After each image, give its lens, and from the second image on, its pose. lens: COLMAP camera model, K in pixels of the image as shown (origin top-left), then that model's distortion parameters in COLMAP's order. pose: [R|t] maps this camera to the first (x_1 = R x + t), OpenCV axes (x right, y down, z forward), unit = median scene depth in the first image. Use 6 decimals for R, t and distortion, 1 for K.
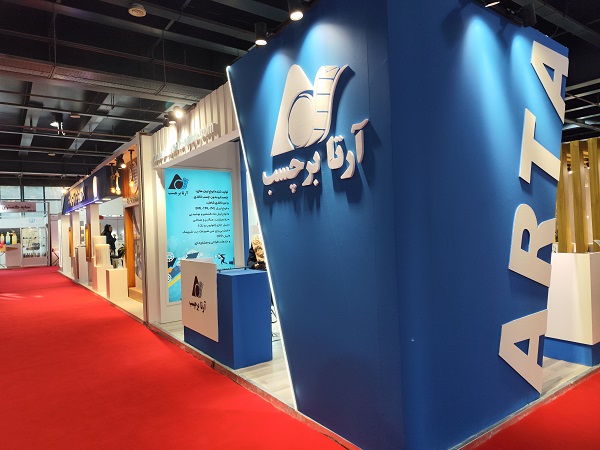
lens RADIAL K [[406.7, 0, 302.8], [0, 406.7, 230.8], [0, 0, 1]] dist [0.032809, -0.029621]
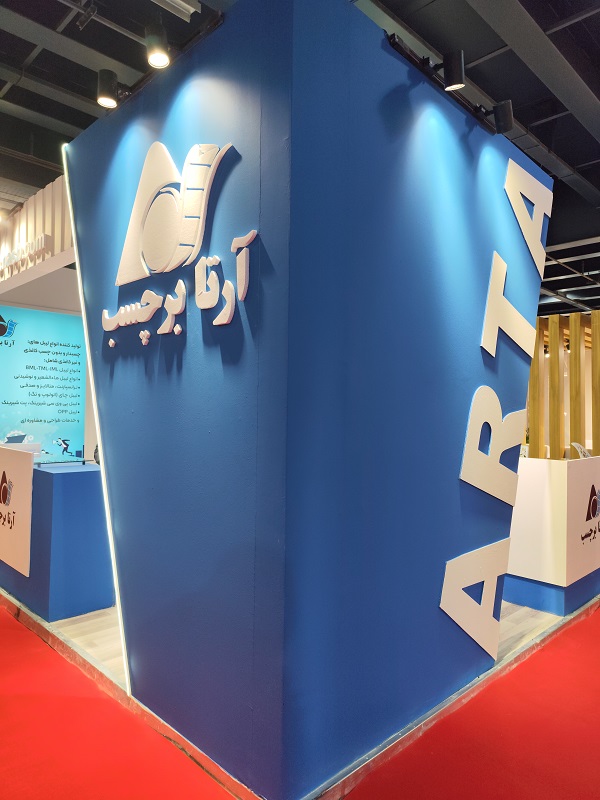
lens RADIAL K [[542.3, 0, 301.7], [0, 542.3, 405.5], [0, 0, 1]] dist [0.032809, -0.029621]
pose [[0.985863, 0.056678, 0.157674, 0.085300], [-0.053602, 0.998281, -0.023700, 0.006821], [-0.158746, 0.014913, 0.987207, 0.132553]]
